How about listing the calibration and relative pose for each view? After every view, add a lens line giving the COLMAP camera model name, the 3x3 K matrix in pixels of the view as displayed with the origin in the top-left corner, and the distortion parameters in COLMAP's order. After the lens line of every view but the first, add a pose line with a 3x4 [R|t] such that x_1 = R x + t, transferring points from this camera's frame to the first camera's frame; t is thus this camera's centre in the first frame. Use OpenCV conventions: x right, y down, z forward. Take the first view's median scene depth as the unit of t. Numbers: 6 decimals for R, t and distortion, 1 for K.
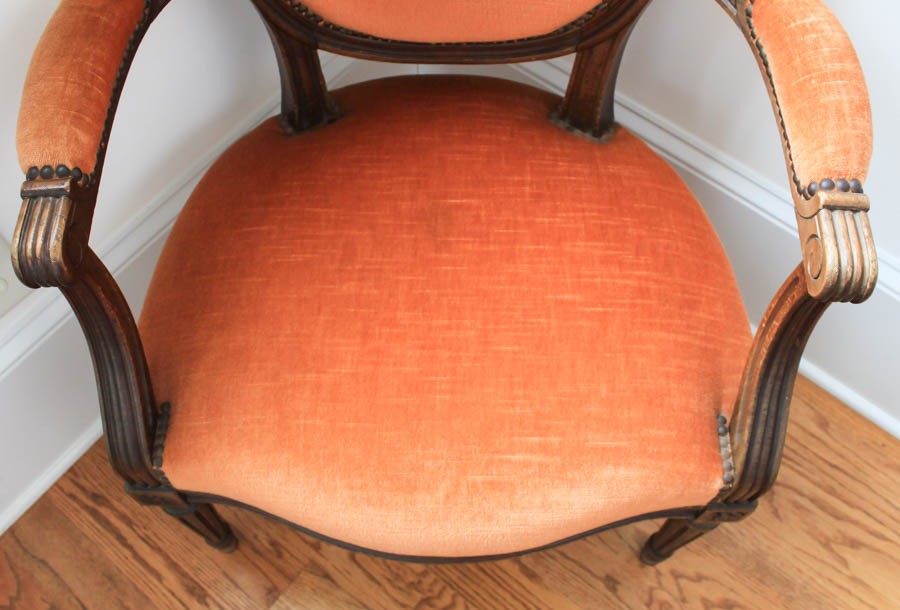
lens RADIAL K [[811.0, 0, 450.0], [0, 811.0, 305.0], [0, 0, 1]] dist [-0.163156, 0.157049]
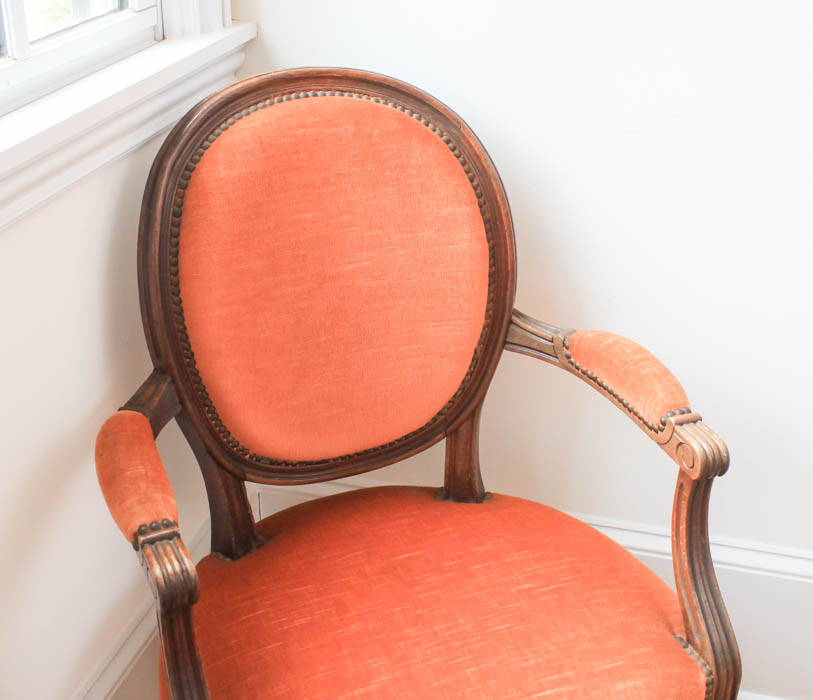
lens RADIAL K [[1117.9, 0, 406.5], [0, 1117.9, 350.0], [0, 0, 1]] dist [-0.103157, 0.041023]
pose [[0.922002, -0.179495, 0.343066, -0.588330], [0.344938, 0.783263, -0.517221, 0.571237], [-0.175872, 0.595215, 0.784084, -0.555961]]
